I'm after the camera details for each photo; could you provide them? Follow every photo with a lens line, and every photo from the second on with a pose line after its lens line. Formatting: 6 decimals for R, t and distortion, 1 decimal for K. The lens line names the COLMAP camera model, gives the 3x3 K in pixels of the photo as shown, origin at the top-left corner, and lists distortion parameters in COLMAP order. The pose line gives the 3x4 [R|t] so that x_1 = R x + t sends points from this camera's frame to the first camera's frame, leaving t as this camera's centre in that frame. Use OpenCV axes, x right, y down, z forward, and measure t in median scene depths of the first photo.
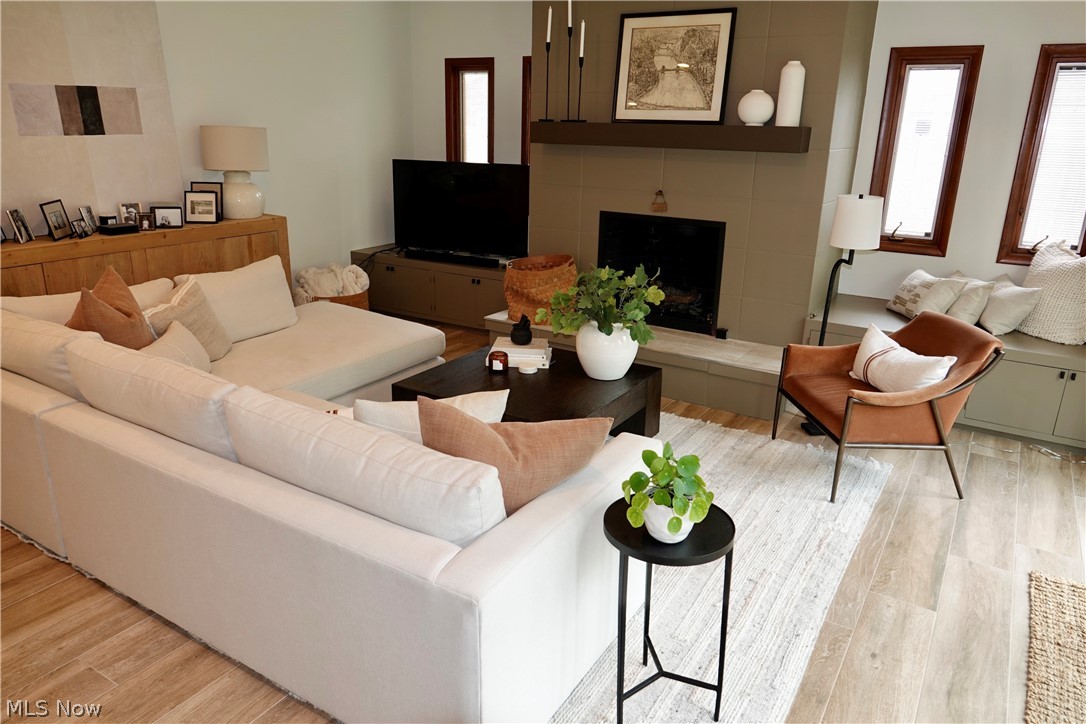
lens RADIAL K [[749.0, 0, 544.8], [0, 749.0, 361.0], [0, 0, 1]] dist [0.007880, 0.001565]
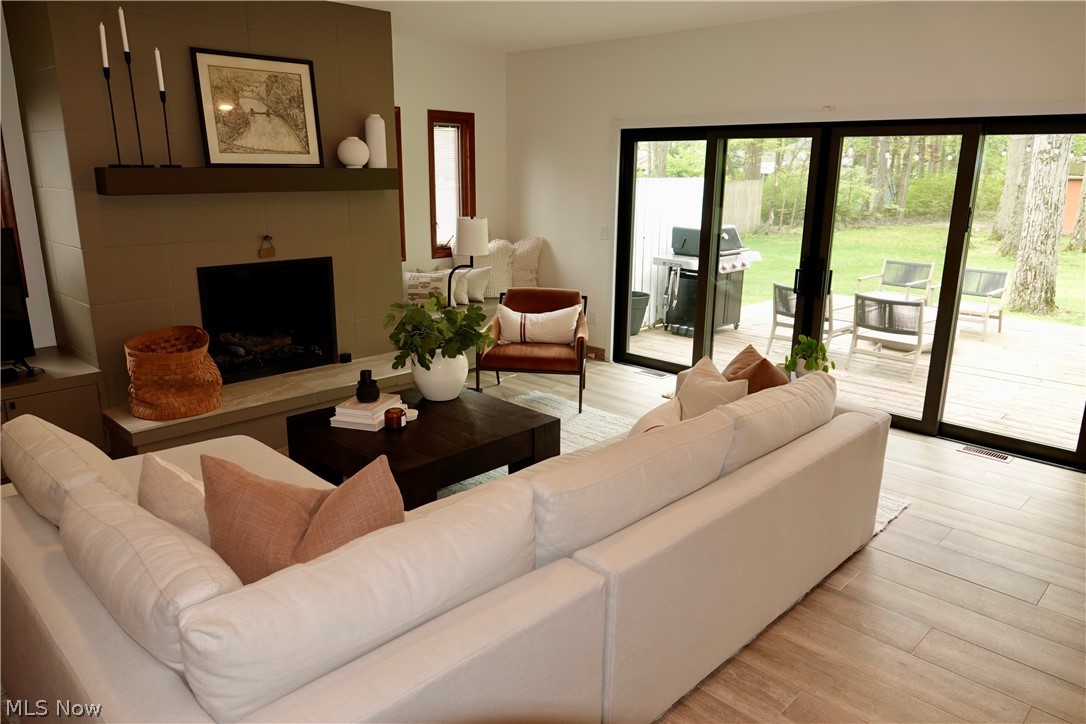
lens RADIAL K [[749.0, 0, 545.2], [0, 749.0, 363.4], [0, 0, 1]] dist [0.007880, 0.001565]
pose [[0.227855, -0.269605, 0.935626, -0.747315], [0.291439, 0.935733, 0.198662, -0.168148], [-0.929056, 0.227412, 0.291785, 0.441072]]
